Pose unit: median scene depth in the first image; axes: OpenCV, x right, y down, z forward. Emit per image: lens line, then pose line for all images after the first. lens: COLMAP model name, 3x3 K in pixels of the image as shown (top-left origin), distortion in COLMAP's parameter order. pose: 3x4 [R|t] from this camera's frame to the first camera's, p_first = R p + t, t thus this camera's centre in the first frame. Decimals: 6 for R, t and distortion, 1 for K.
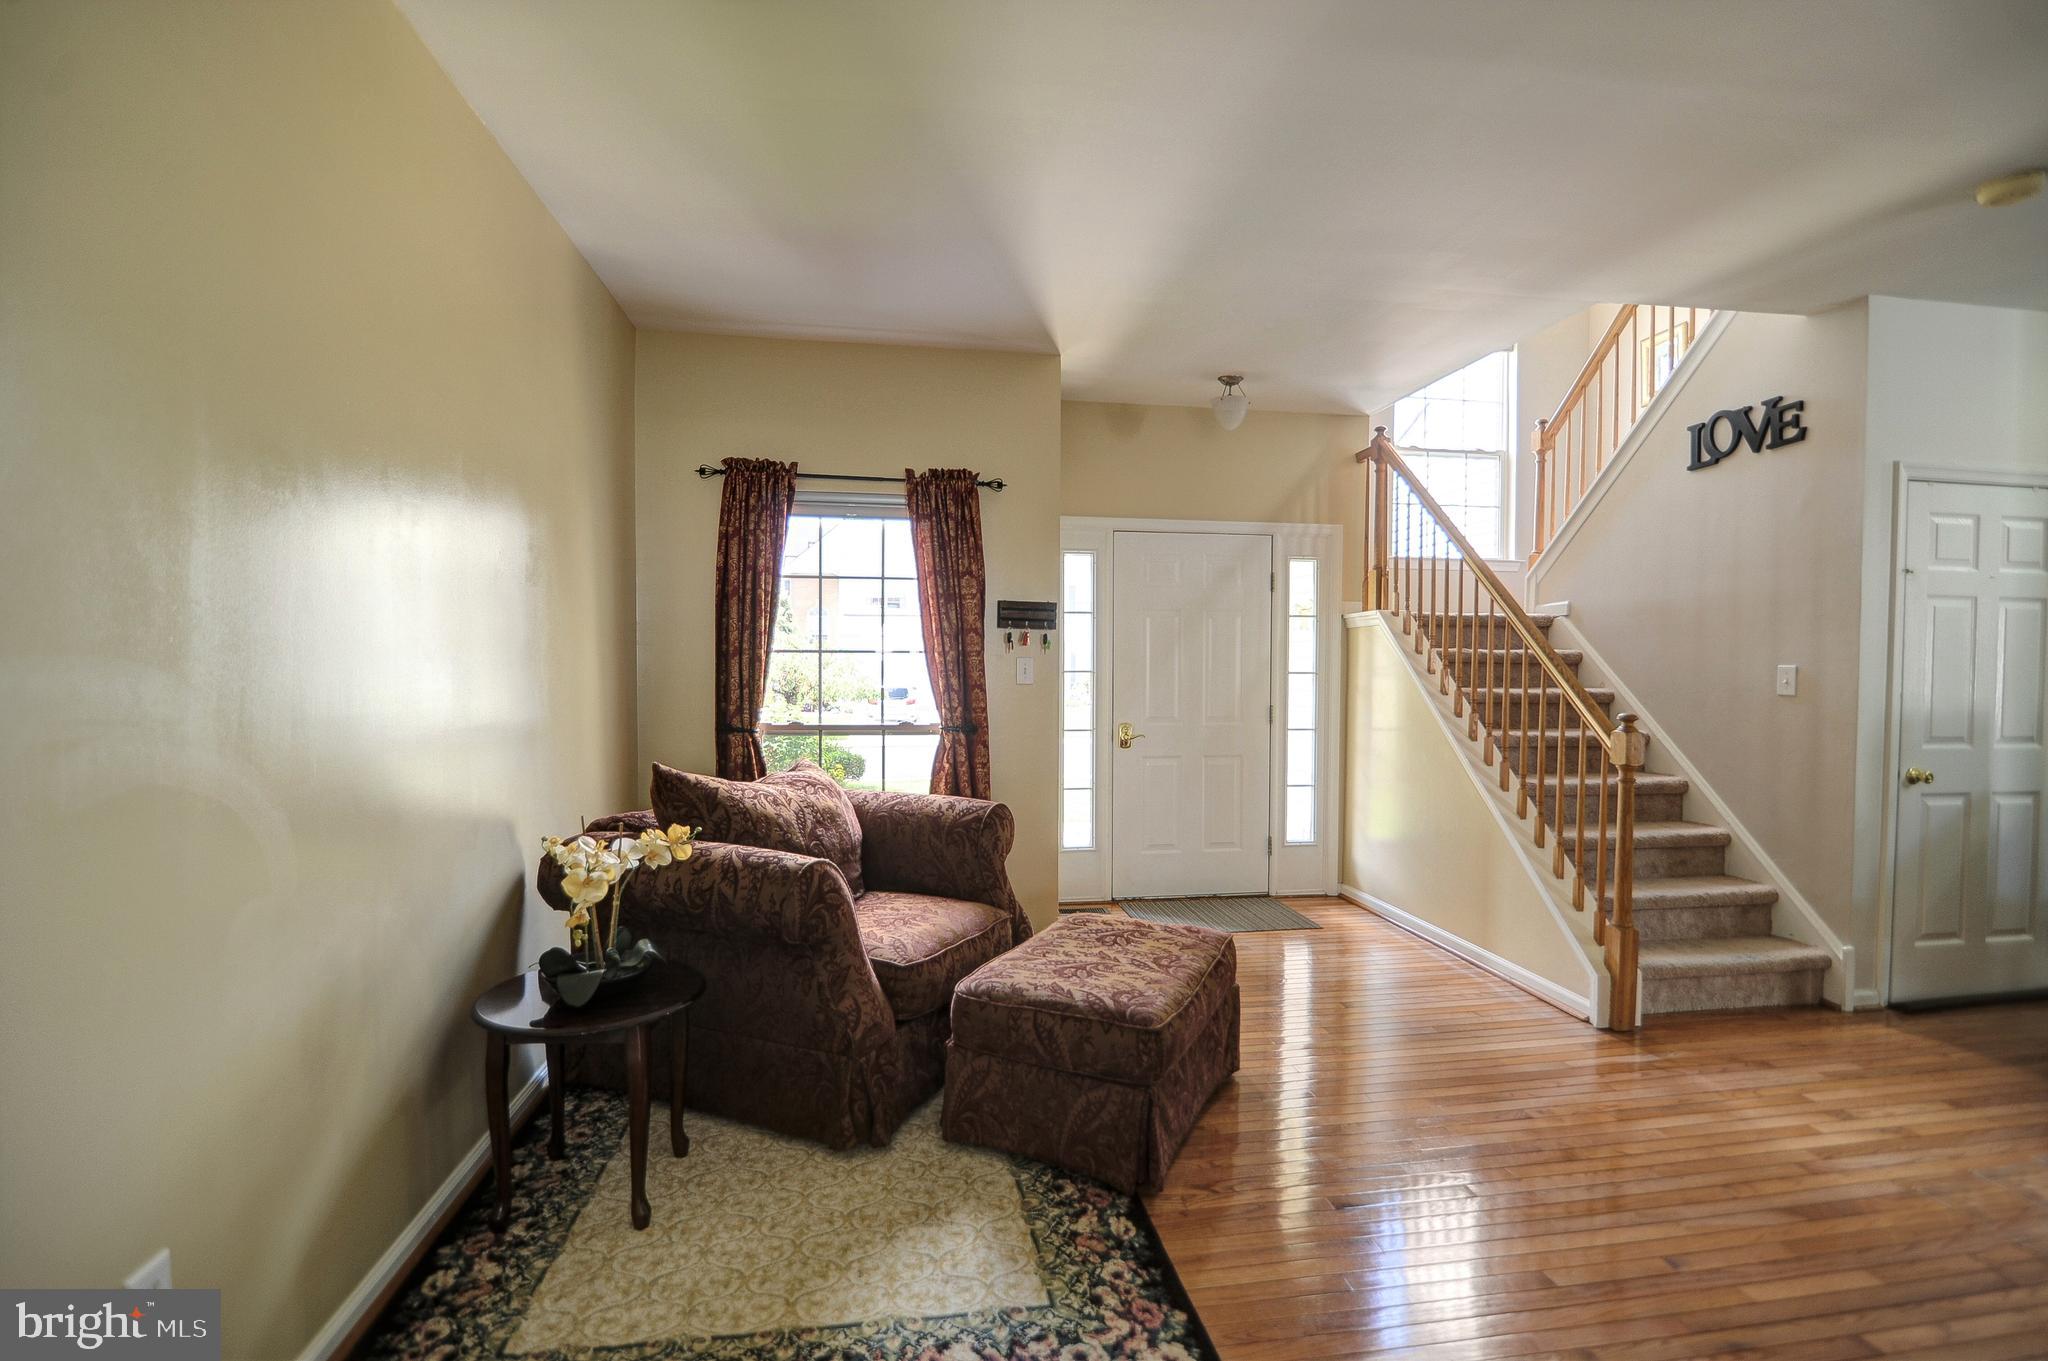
lens RADIAL K [[937.4, 0, 1025.7], [0, 937.4, 690.7], [0, 0, 1]] dist [-0.020667, -0.000084]
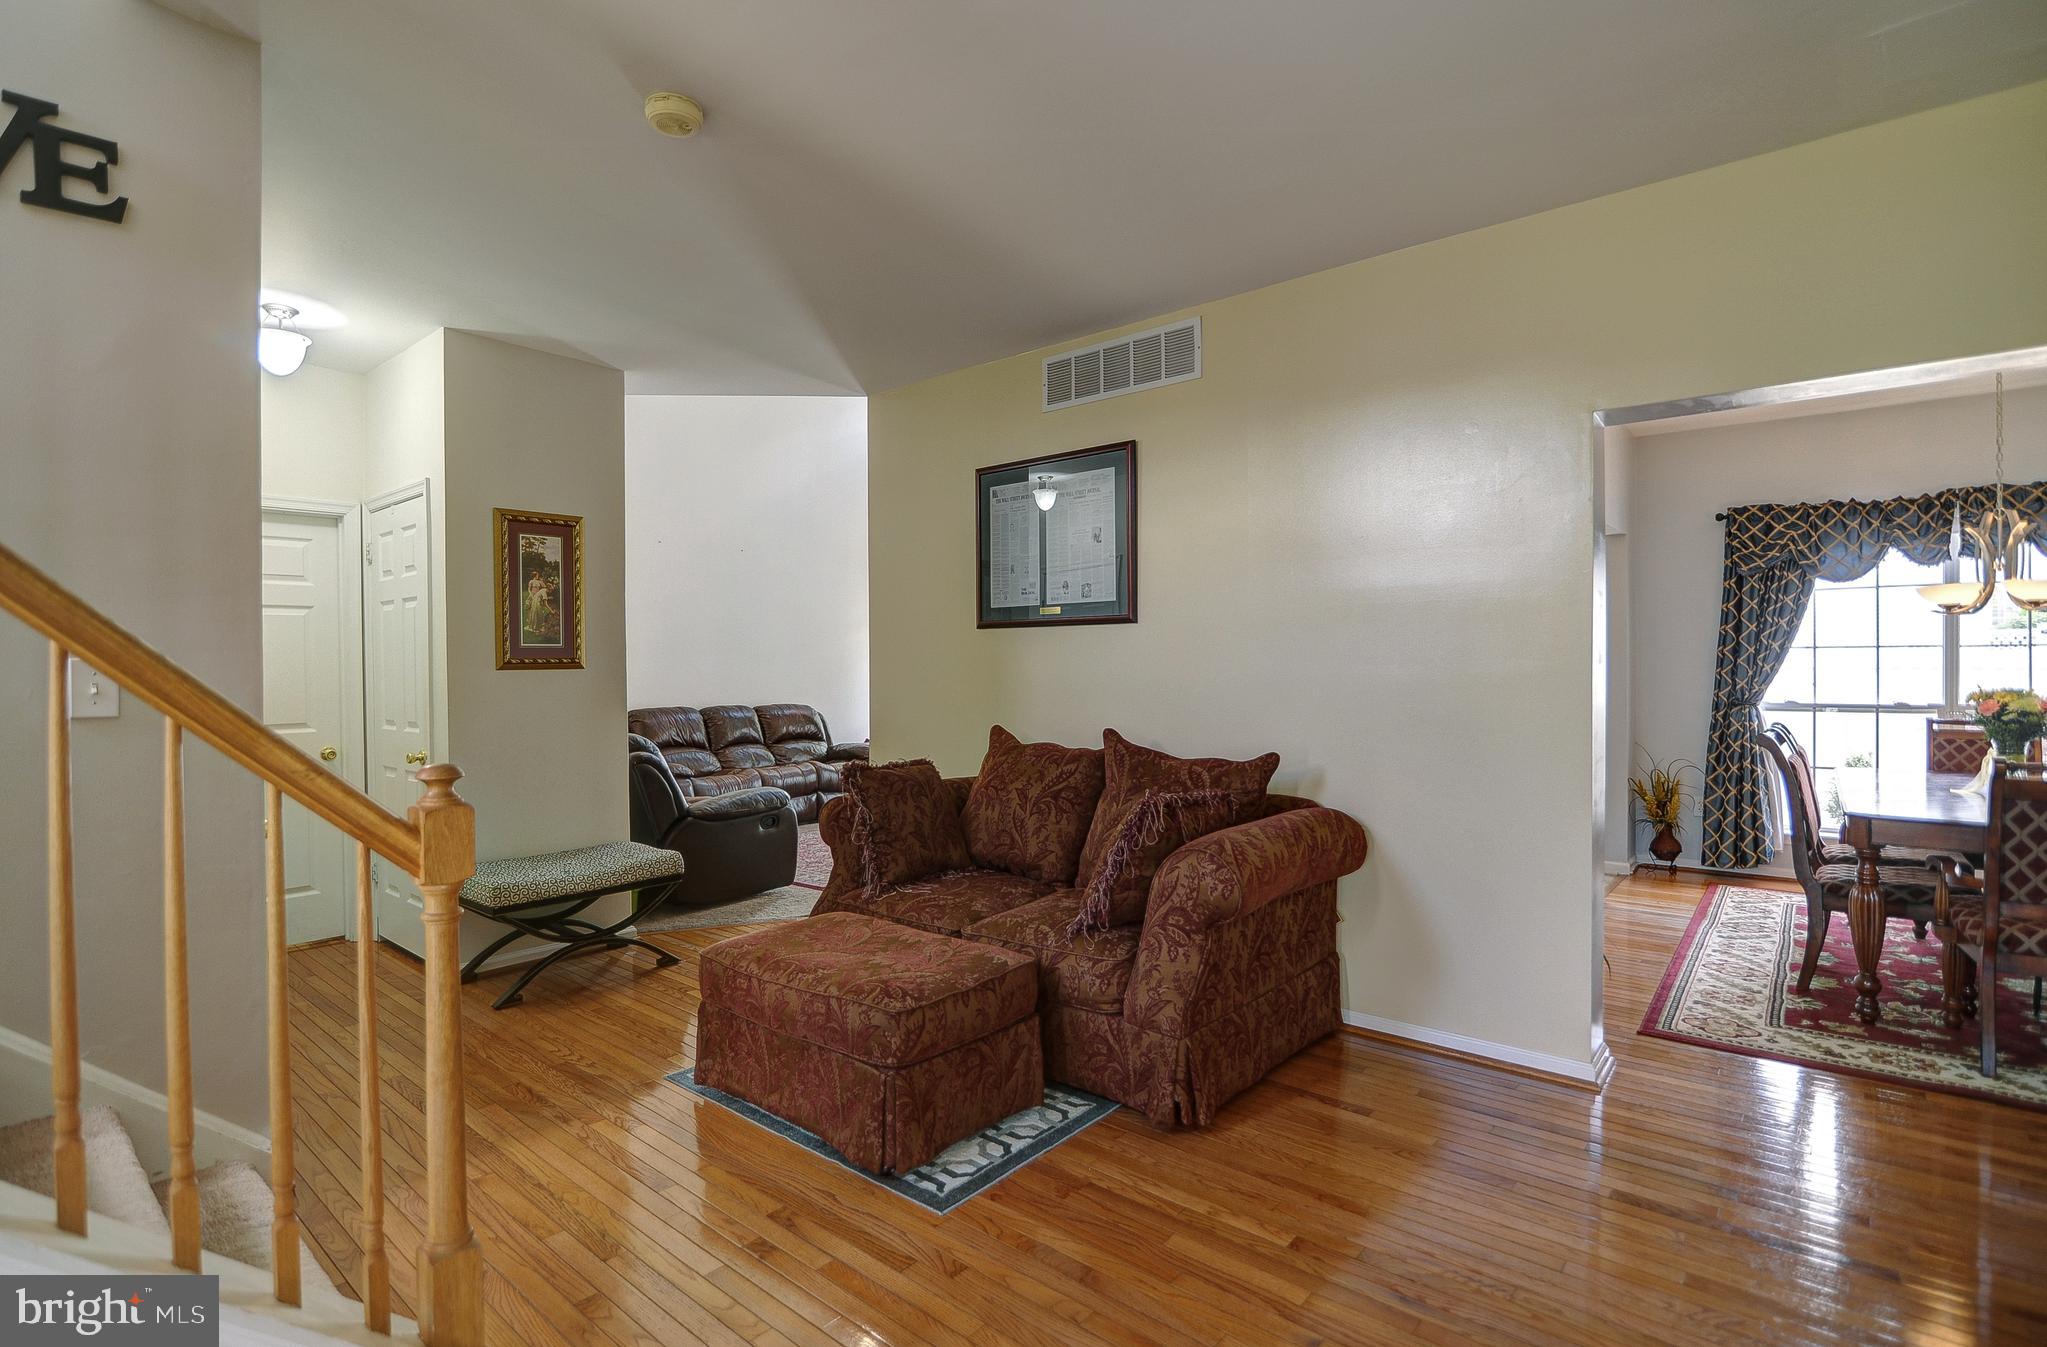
lens RADIAL K [[965.7, 0, 1007.8], [0, 965.7, 687.2], [0, 0, 1]] dist [-0.019107, 0.000872]
pose [[-0.650634, -0.021765, 0.759079, 0.104402], [0.021800, 0.998642, 0.047319, -0.025150], [-0.759078, 0.047335, -0.649276, 0.875158]]
